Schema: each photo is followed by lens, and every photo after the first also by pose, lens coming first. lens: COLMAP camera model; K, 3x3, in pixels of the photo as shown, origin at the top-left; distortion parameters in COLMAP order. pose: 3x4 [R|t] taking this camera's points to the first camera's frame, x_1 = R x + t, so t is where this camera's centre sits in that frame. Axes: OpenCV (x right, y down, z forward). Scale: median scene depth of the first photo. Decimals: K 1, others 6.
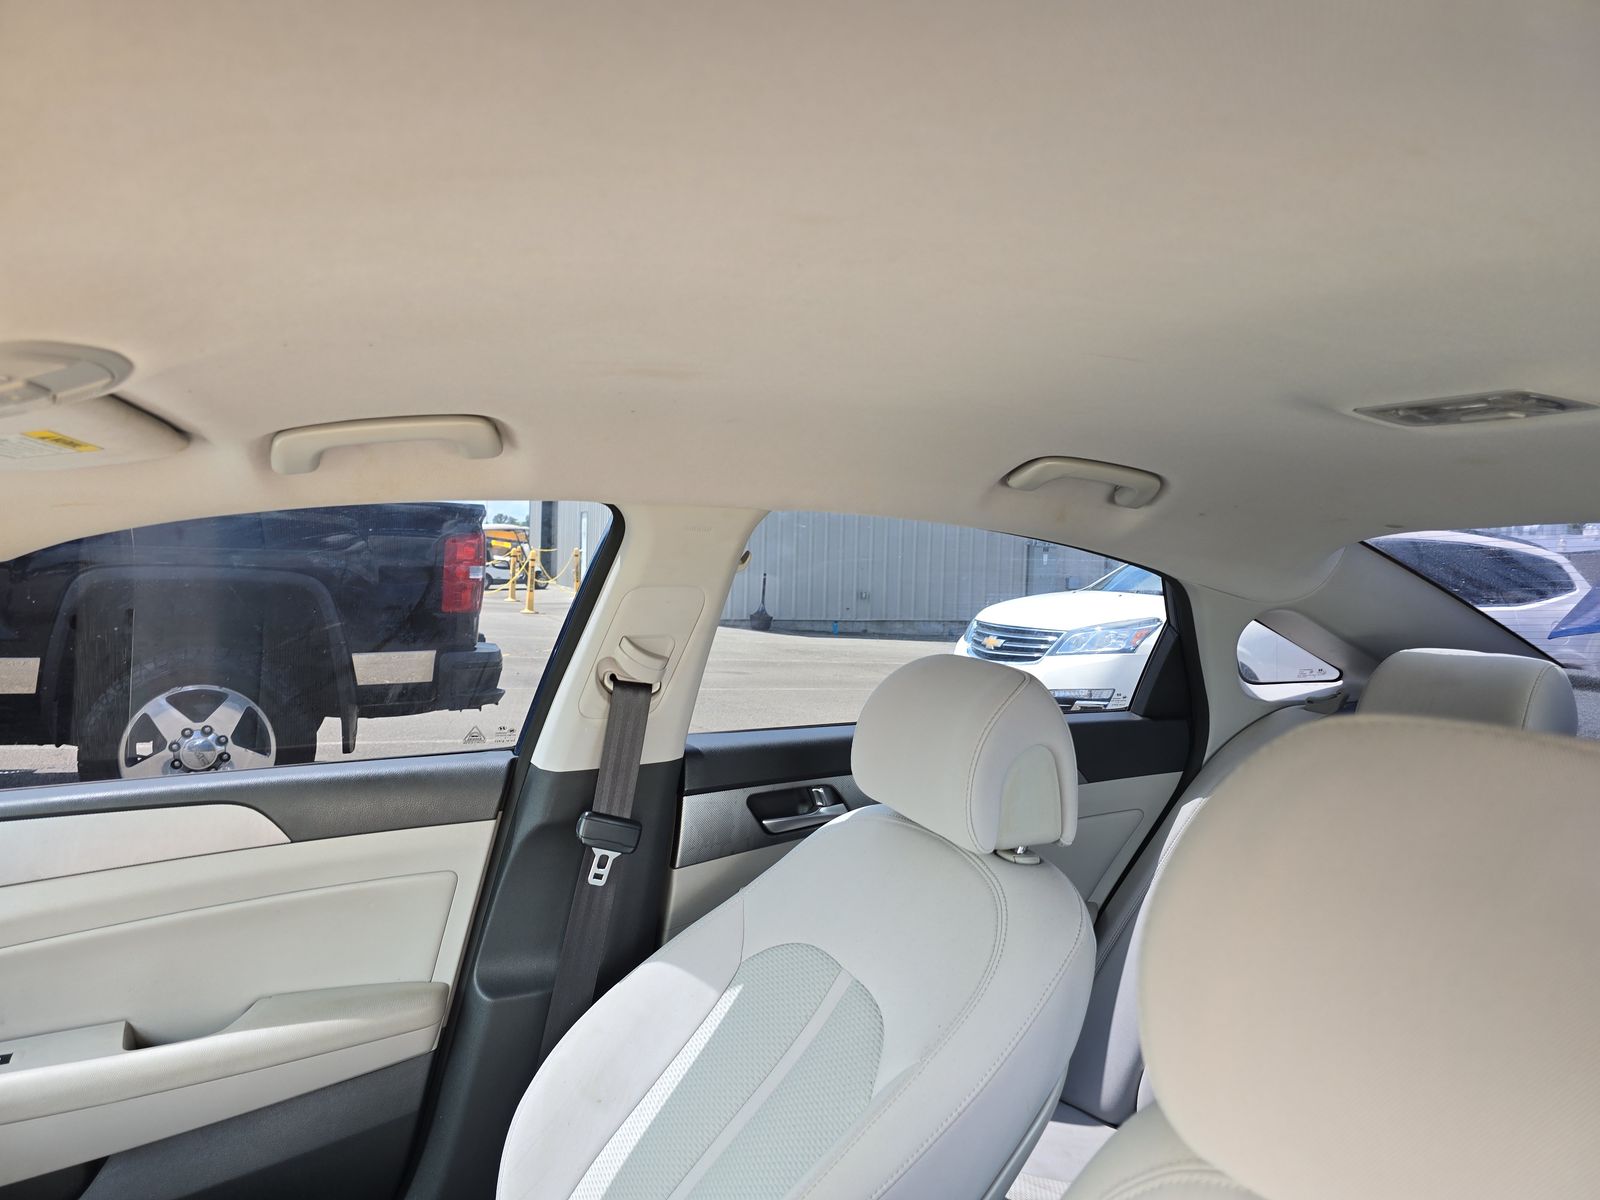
lens RADIAL K [[1079.0, 0, 803.1], [0, 1079.0, 594.0], [0, 0, 1]] dist [0.039200, -0.037222]
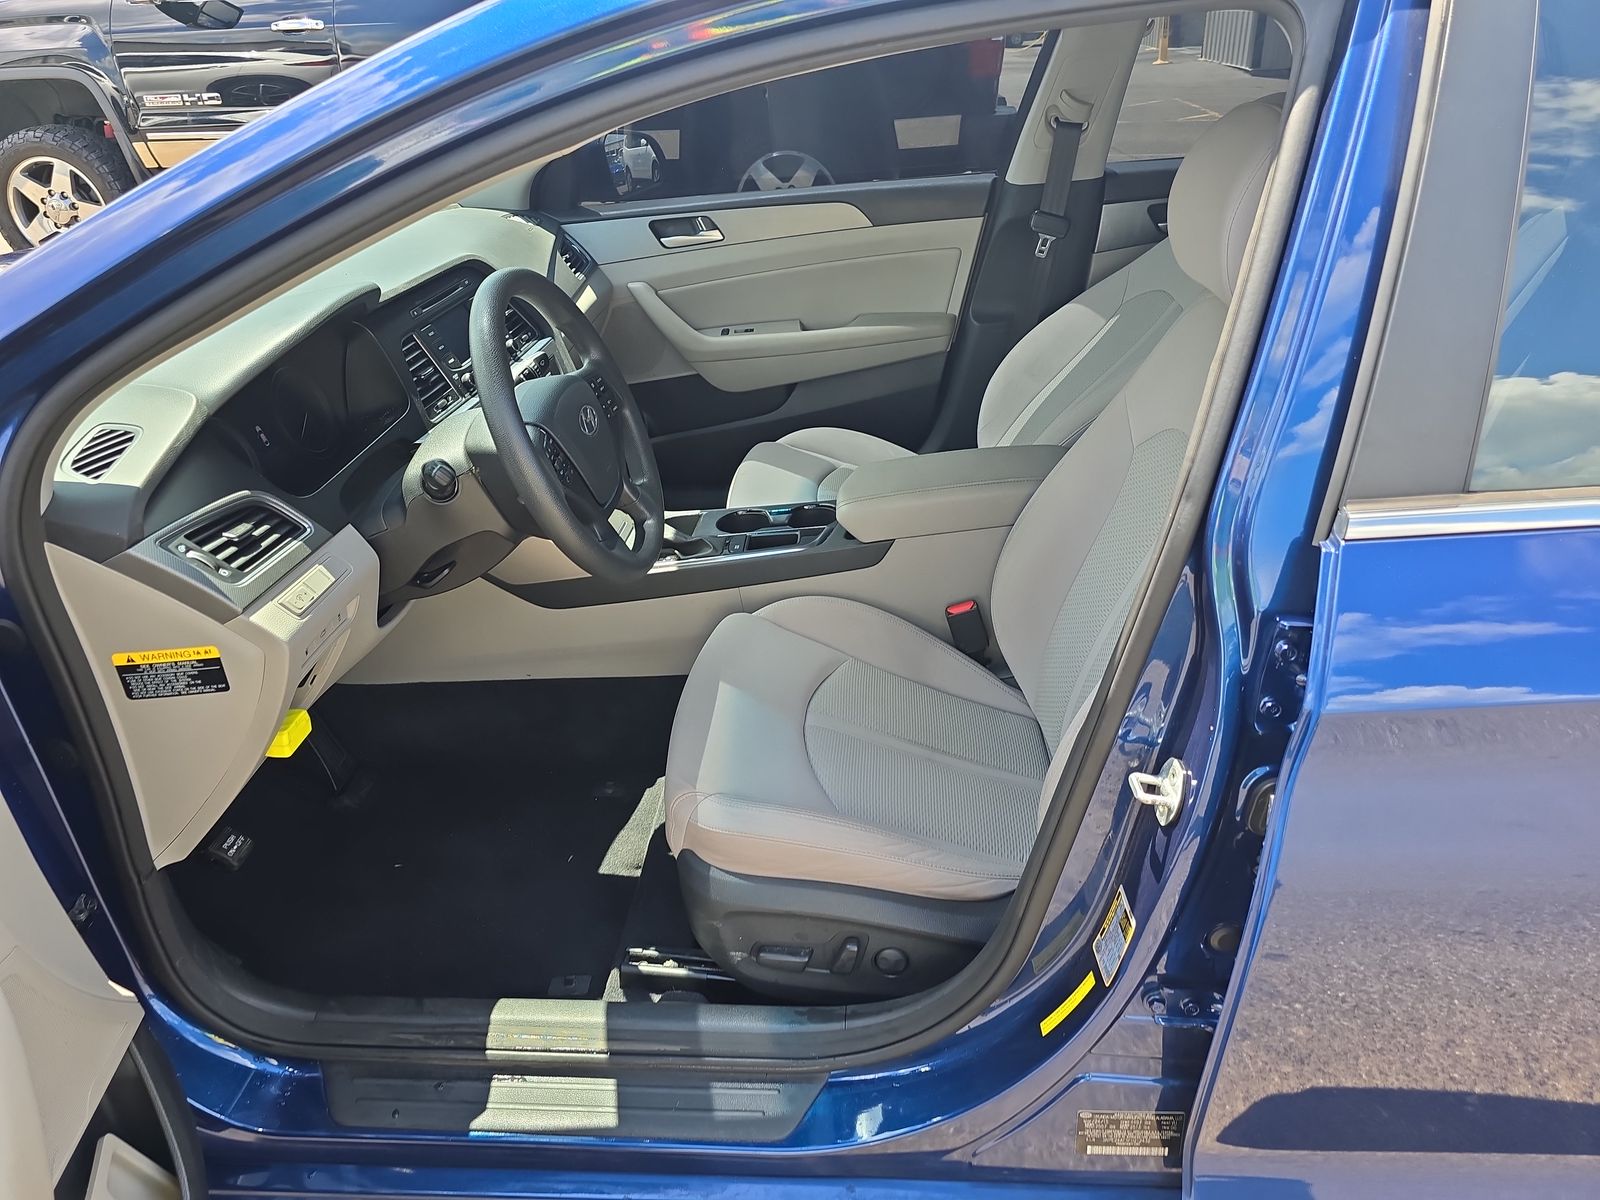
lens RADIAL K [[1079.0, 0, 807.4], [0, 1079.0, 602.4], [0, 0, 1]] dist [0.039200, -0.037222]
pose [[0.894636, 0.153786, -0.419495, 0.267023], [0.053901, 0.894891, 0.443018, -0.013815], [0.443532, -0.418951, 0.792312, -0.693701]]
